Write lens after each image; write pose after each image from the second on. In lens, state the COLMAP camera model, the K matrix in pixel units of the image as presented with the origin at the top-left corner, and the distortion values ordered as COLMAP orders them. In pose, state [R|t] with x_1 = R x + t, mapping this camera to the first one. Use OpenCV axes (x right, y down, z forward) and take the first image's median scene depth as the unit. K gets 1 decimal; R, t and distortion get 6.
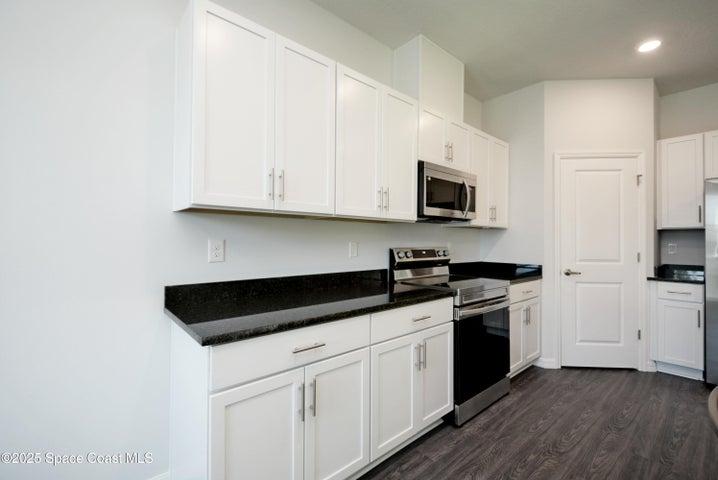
lens RADIAL K [[314.6, 0, 354.6], [0, 314.6, 239.5], [0, 0, 1]] dist [-0.000305, -0.002454]
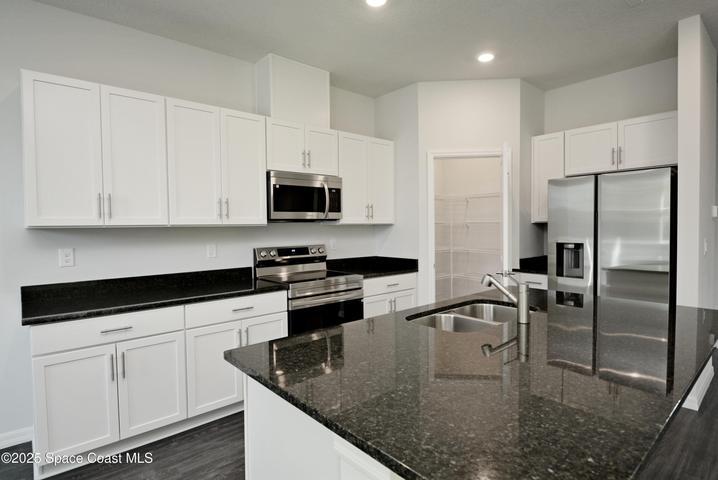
lens RADIAL K [[386.2, 0, 364.2], [0, 386.2, 239.7], [0, 0, 1]] dist [-0.001453, -0.005884]
pose [[0.999775, -0.020954, -0.003235, 0.505905], [0.021067, 0.998972, 0.040132, -0.048418], [0.002391, -0.040191, 0.999189, -0.353374]]
